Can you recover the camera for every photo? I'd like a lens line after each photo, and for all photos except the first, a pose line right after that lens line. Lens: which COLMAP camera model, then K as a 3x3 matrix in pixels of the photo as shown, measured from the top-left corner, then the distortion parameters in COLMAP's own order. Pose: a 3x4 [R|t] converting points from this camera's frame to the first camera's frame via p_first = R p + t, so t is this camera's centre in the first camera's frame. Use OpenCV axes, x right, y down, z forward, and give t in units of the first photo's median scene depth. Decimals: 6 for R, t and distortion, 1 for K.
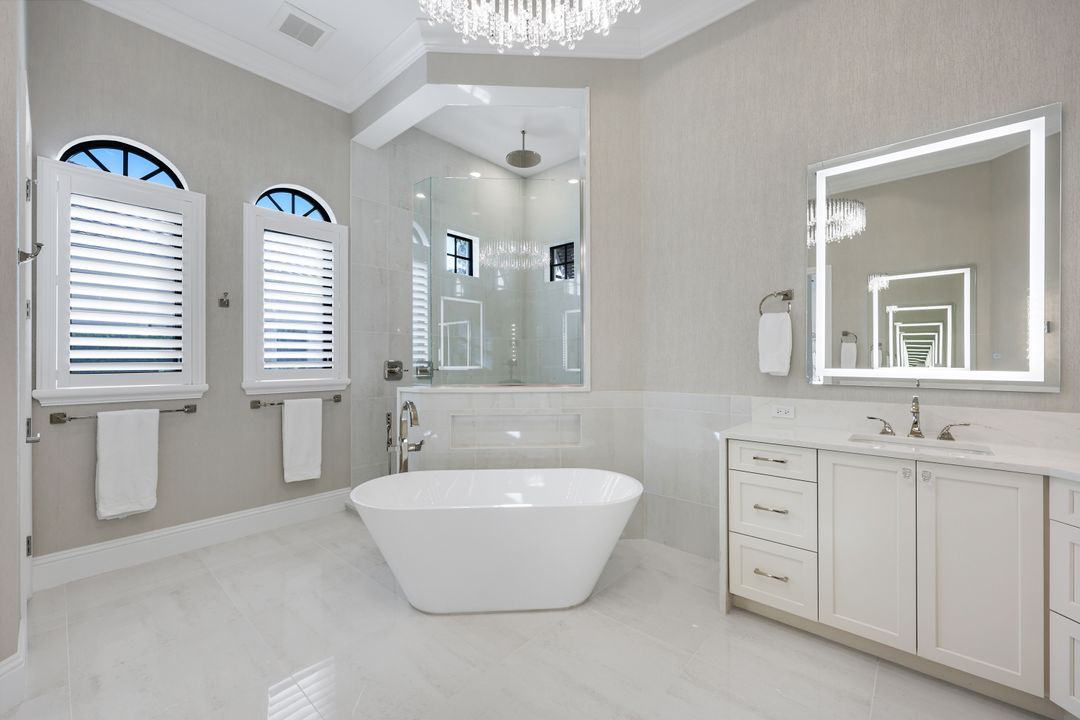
lens RADIAL K [[439.1, 0, 540.0], [0, 439.1, 360.0], [0, 0, 1]] dist [0.000533, 0.000036]
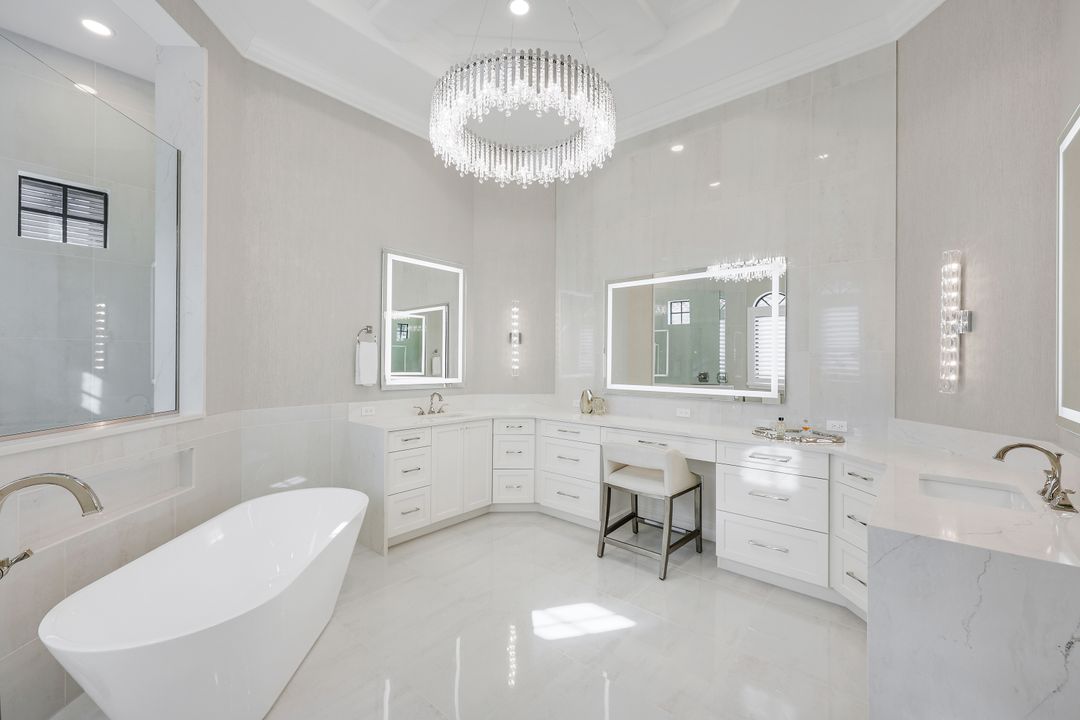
lens RADIAL K [[439.1, 0, 540.0], [0, 439.1, 360.0], [0, 0, 1]] dist [0.000533, 0.000036]
pose [[-0.012817, 0.001420, 0.999917, -1.061426], [-0.007117, 0.999974, -0.001512, -0.060982], [-0.999893, -0.007136, -0.012807, 0.545093]]
